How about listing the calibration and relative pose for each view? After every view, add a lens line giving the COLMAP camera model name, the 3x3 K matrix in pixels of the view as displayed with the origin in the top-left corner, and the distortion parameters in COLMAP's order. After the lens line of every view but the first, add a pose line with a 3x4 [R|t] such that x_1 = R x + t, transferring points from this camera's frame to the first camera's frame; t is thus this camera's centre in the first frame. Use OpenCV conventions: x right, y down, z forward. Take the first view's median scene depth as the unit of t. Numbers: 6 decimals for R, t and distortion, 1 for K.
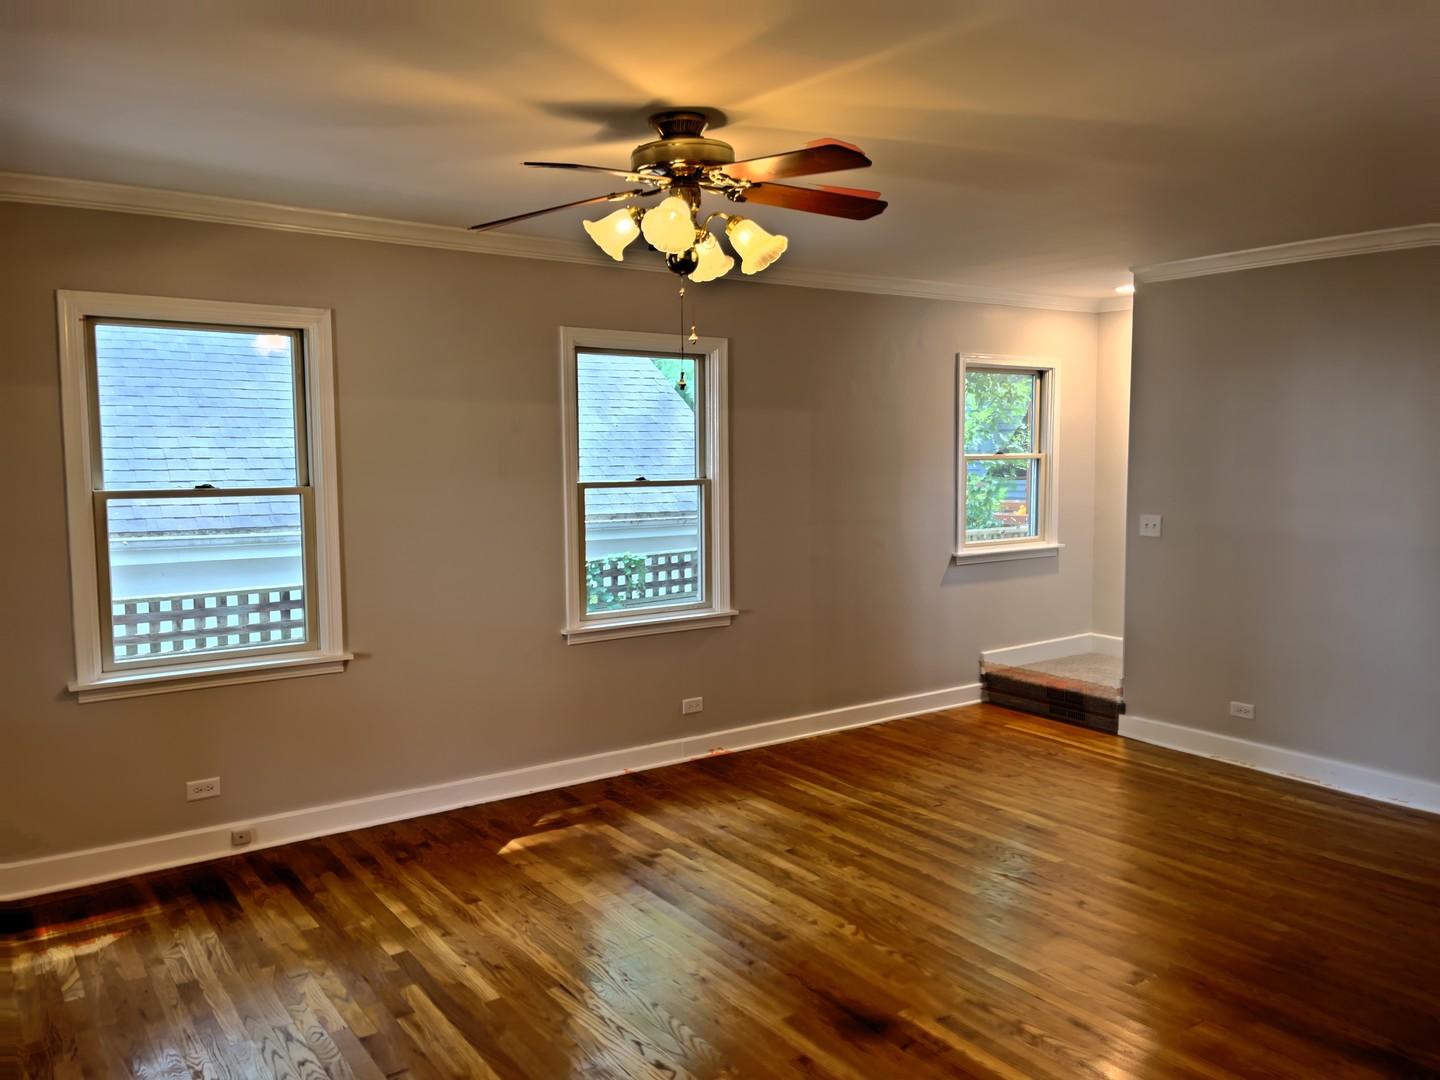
lens RADIAL K [[1093.6, 0, 720.0], [0, 1093.6, 540.0], [0, 0, 1]] dist [0.024903, -0.058948]
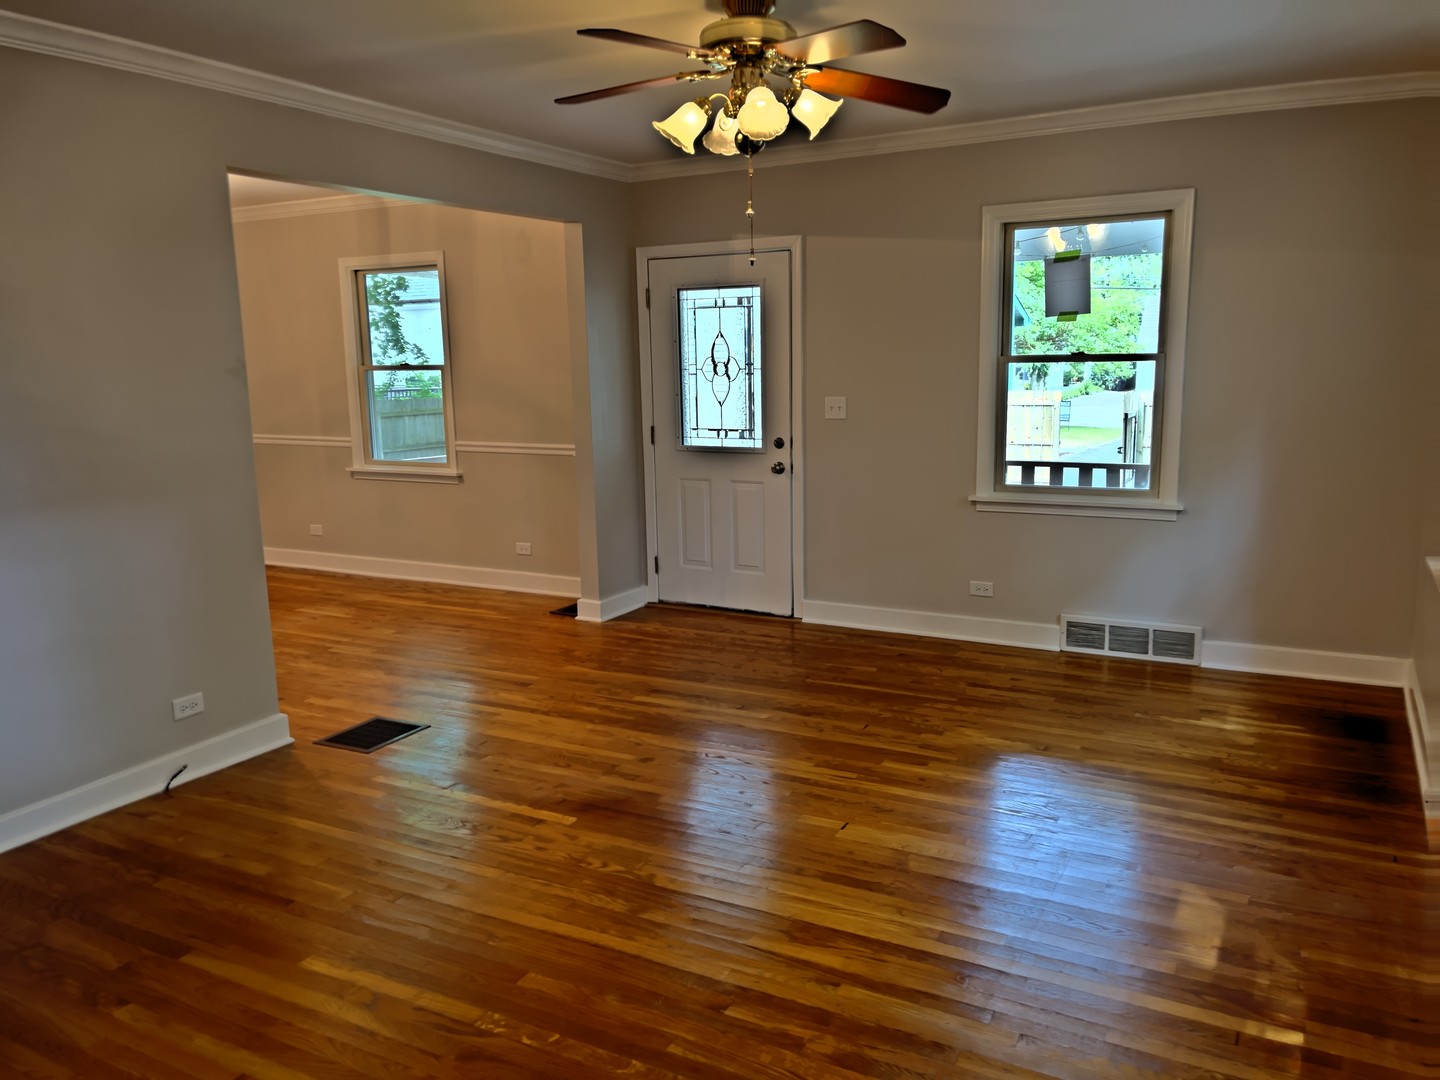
lens RADIAL K [[1093.6, 0, 720.0], [0, 1093.6, 540.0], [0, 0, 1]] dist [0.024903, -0.058948]
pose [[-0.897999, 0.100043, -0.428473, 0.448744], [-0.012635, 0.967543, 0.252389, -0.138891], [0.439816, 0.232059, -0.867589, 1.820017]]
